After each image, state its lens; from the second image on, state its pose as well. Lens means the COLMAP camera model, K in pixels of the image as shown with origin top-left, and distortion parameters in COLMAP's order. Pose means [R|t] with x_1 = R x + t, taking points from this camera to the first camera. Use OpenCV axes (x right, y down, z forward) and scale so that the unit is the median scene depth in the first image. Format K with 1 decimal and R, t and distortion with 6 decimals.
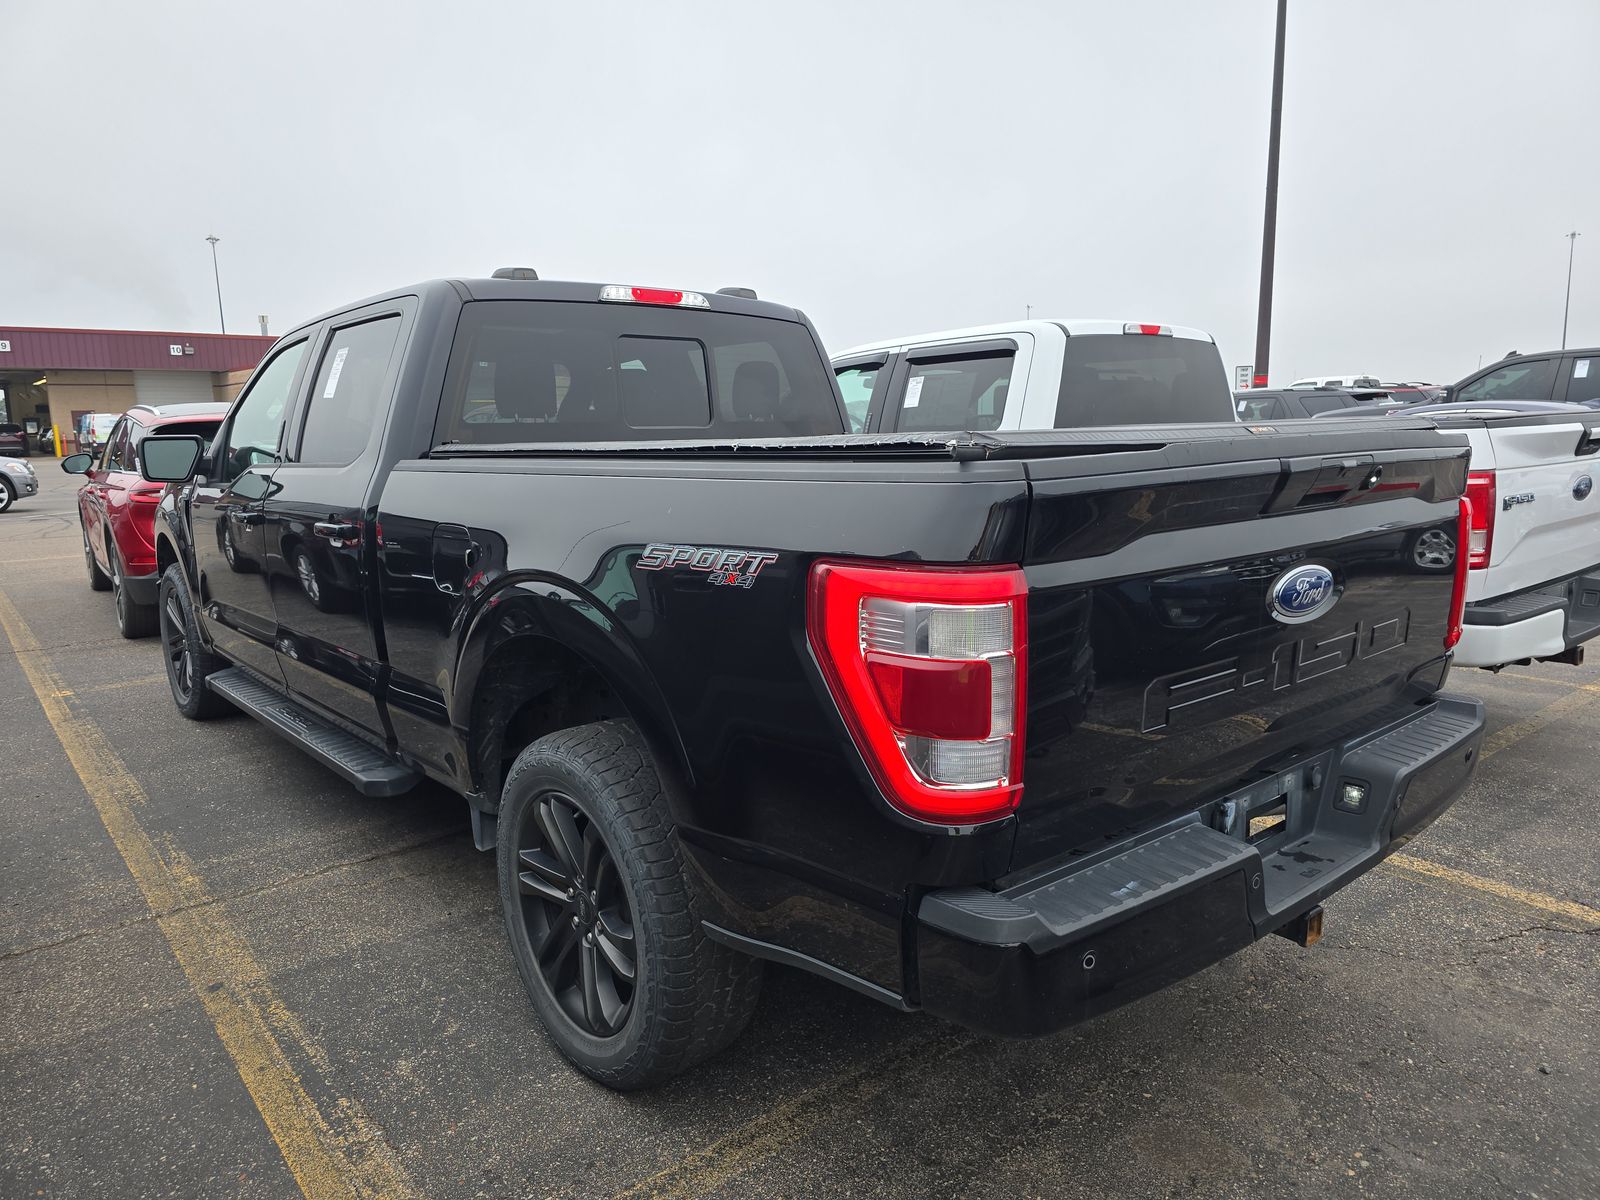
lens RADIAL K [[1063.0, 0, 800.0], [0, 1063.0, 600.0], [0, 0, 1]] dist [0.066844, -0.073474]
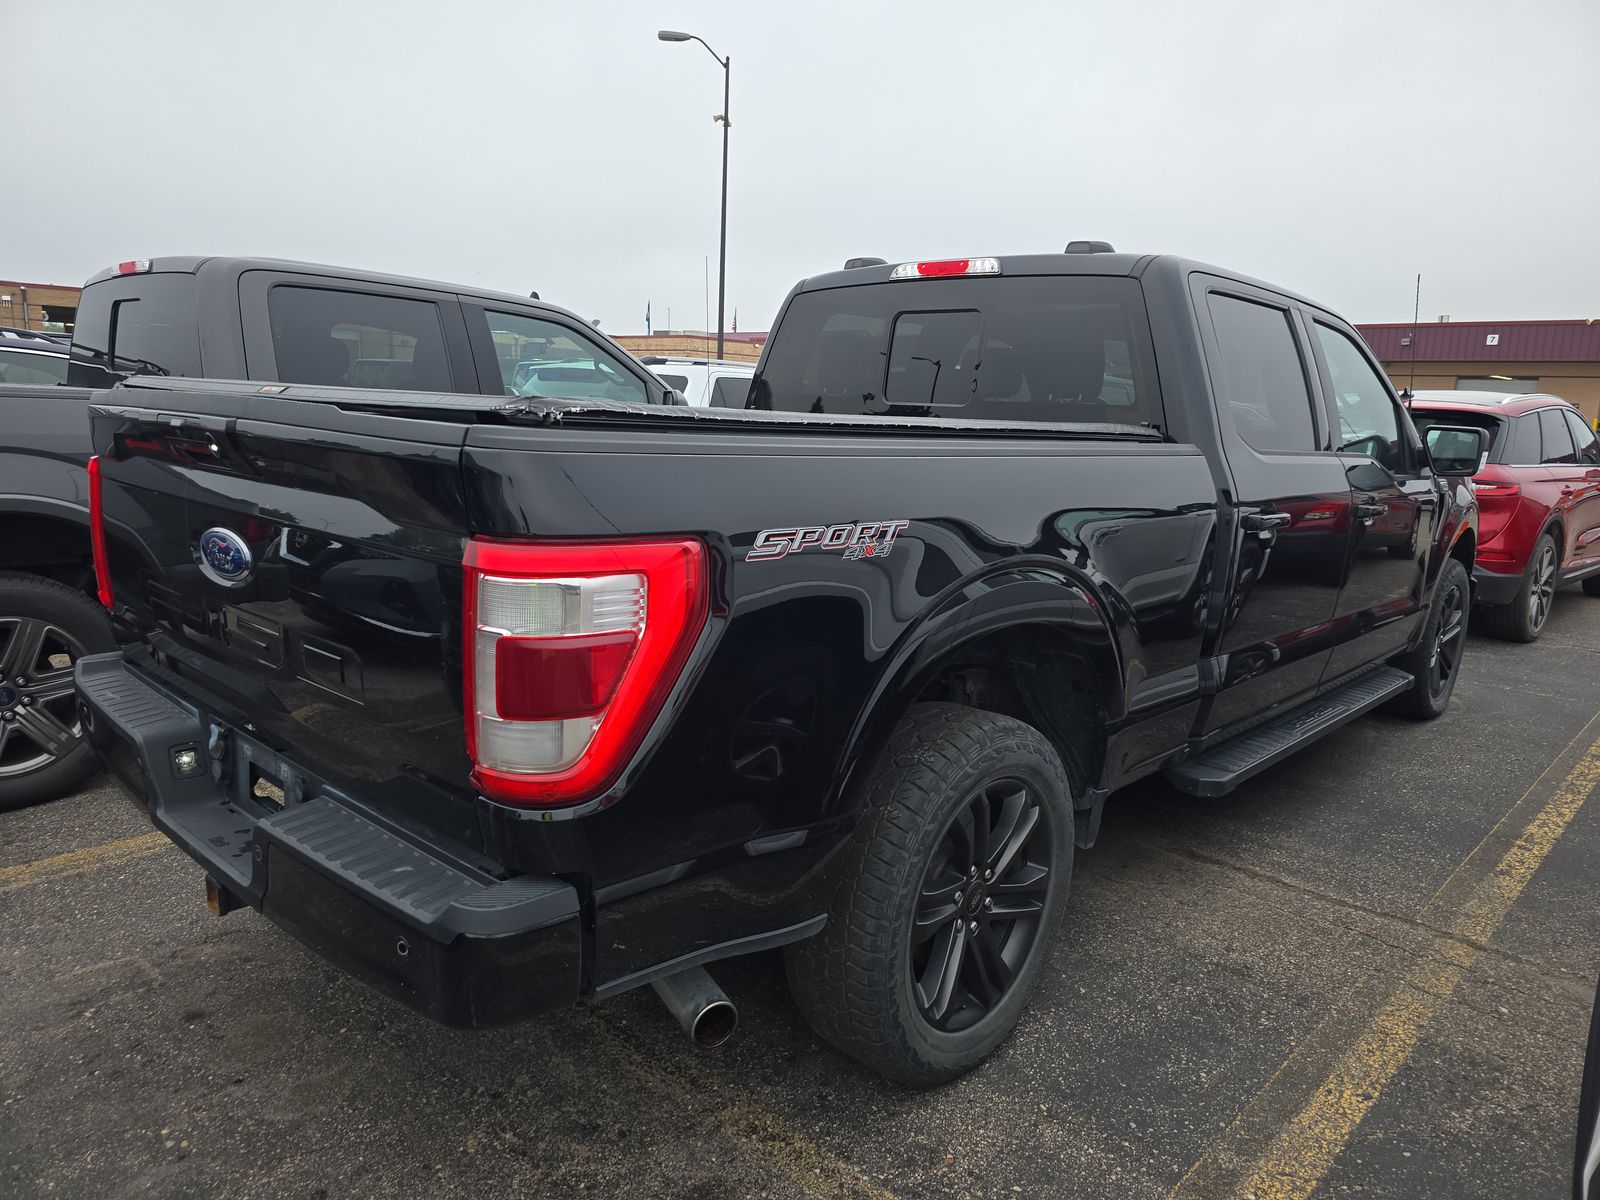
lens RADIAL K [[1073.7, 0, 800.0], [0, 1073.7, 600.0], [0, 0, 1]] dist [0.010945, 0.000539]
pose [[0.123218, 0.198322, -0.972361, 0.864336], [-0.197508, 0.965127, 0.171818, -0.139184], [0.972527, 0.170878, 0.158092, 0.786510]]
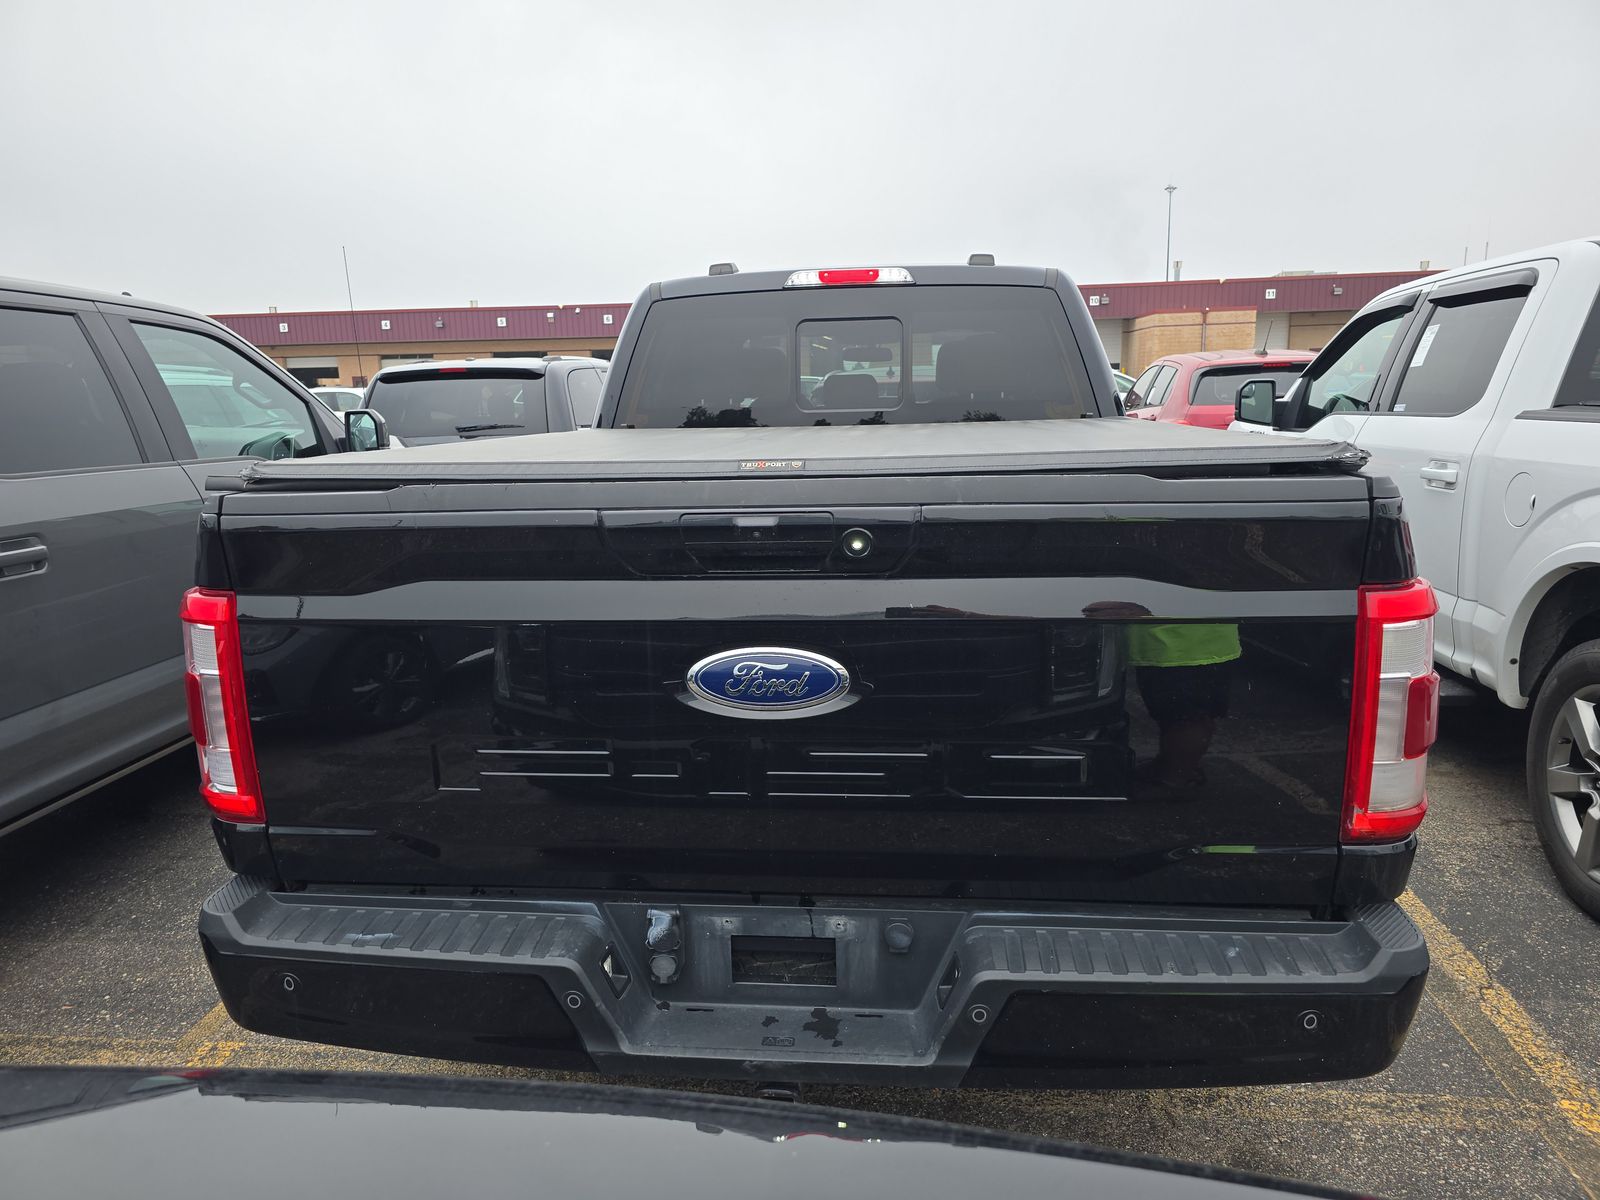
lens RADIAL K [[1063.0, 0, 800.0], [0, 1063.0, 600.0], [0, 0, 1]] dist [0.066844, -0.073474]
pose [[0.698029, 0.140481, -0.702154, 0.580615], [-0.101979, 0.990075, 0.096706, -0.080464], [0.708770, 0.004101, 0.705427, 0.277567]]
